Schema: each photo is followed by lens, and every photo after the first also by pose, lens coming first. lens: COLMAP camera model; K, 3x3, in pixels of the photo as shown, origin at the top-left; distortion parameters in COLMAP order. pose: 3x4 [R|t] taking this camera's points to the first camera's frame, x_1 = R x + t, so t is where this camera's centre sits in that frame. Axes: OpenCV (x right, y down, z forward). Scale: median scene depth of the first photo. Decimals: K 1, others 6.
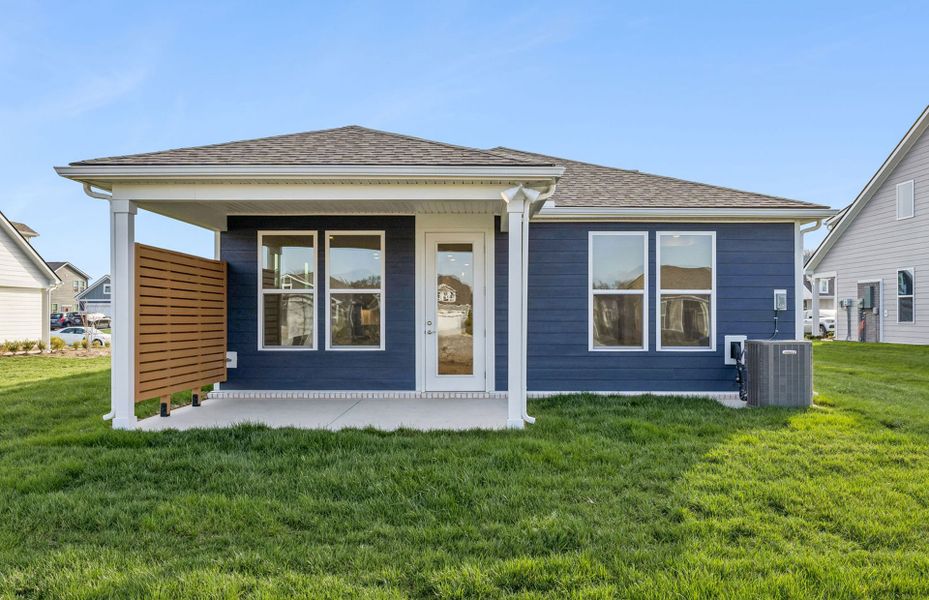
lens RADIAL K [[476.8, 0, 463.4], [0, 476.8, 305.6], [0, 0, 1]] dist [-0.004088, -0.000366]
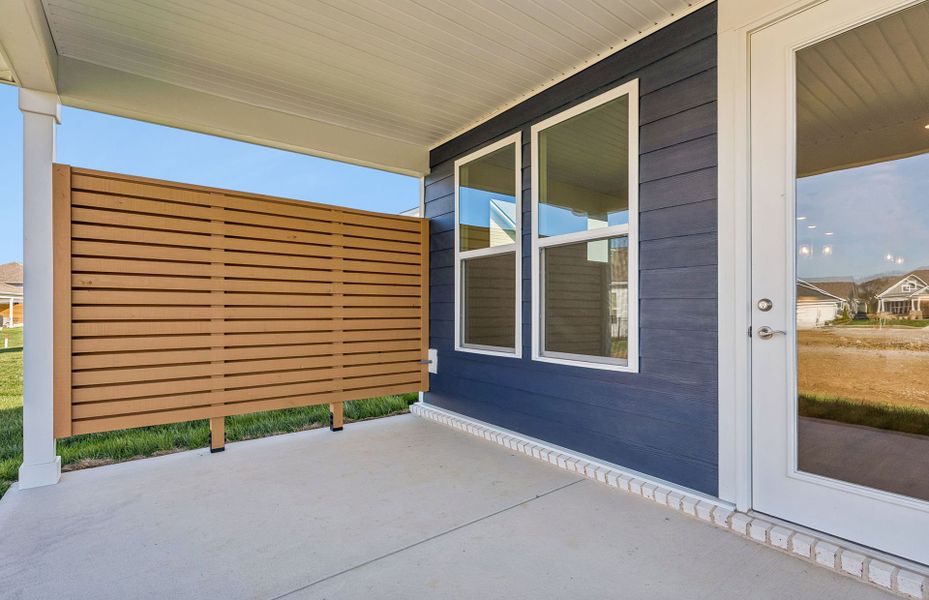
lens RADIAL K [[446.0, 0, 467.2], [0, 446.0, 306.9], [0, 0, 1]] dist [0.002514, 0.000373]
pose [[0.611493, -0.001145, -0.791249, 0.046262], [0.031409, 0.999246, 0.022827, 0.023635], [0.790626, -0.038811, 0.611068, 0.647848]]
